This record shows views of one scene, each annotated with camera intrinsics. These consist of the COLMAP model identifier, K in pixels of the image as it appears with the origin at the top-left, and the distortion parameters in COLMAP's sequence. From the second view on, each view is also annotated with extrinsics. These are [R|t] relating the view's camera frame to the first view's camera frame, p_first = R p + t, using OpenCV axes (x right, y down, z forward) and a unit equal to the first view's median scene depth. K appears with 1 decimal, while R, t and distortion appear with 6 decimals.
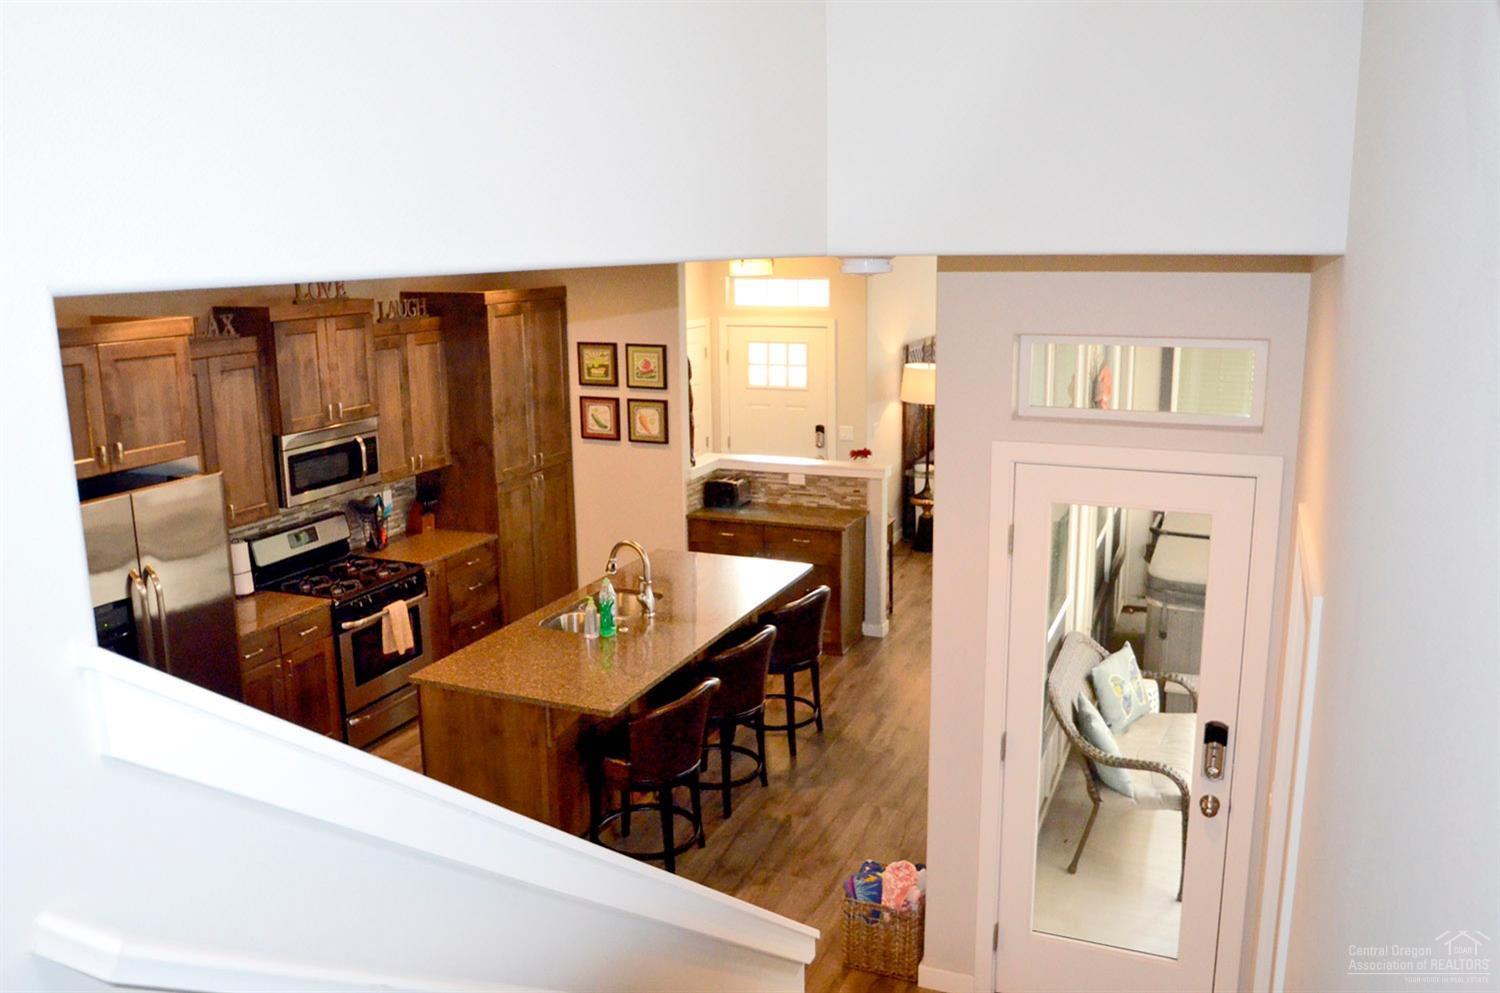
lens RADIAL K [[1191.1, 0, 750.4], [0, 1191.1, 496.6], [0, 0, 1]] dist [-0.066042, -0.006057]
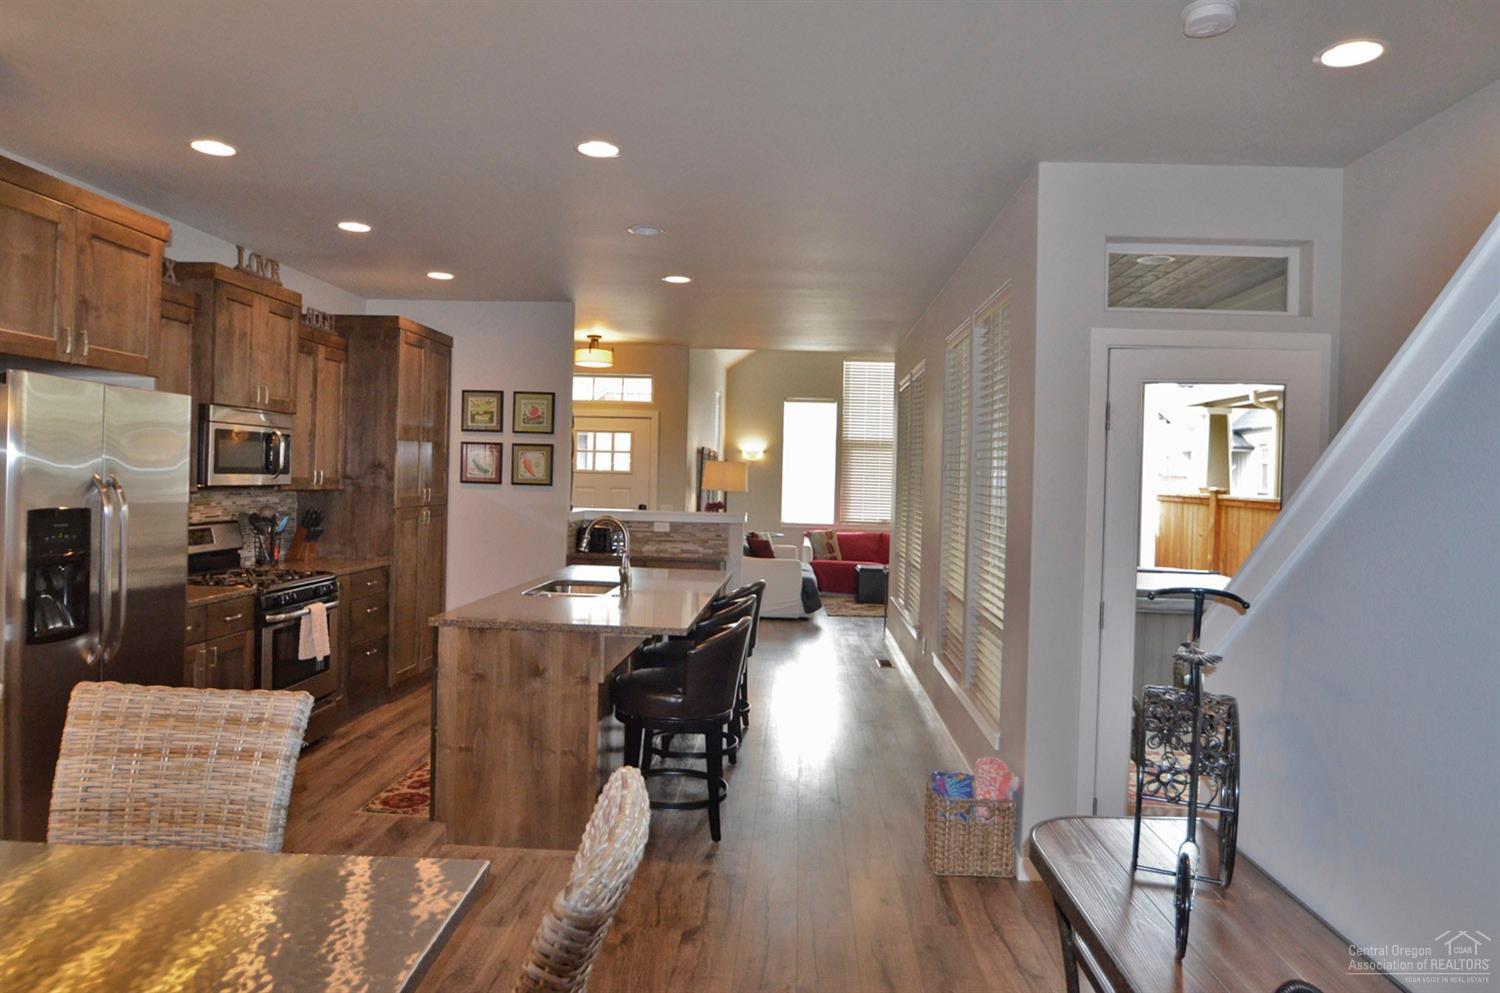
lens RADIAL K [[977.3, 0, 750.3], [0, 977.3, 489.2], [0, 0, 1]] dist [-0.028848, 0.003089]
pose [[0.936538, 0.034486, 0.348866, -0.207241], [0.036729, 0.980020, -0.195476, 0.135141], [-0.348637, 0.195884, 0.916560, 0.141558]]
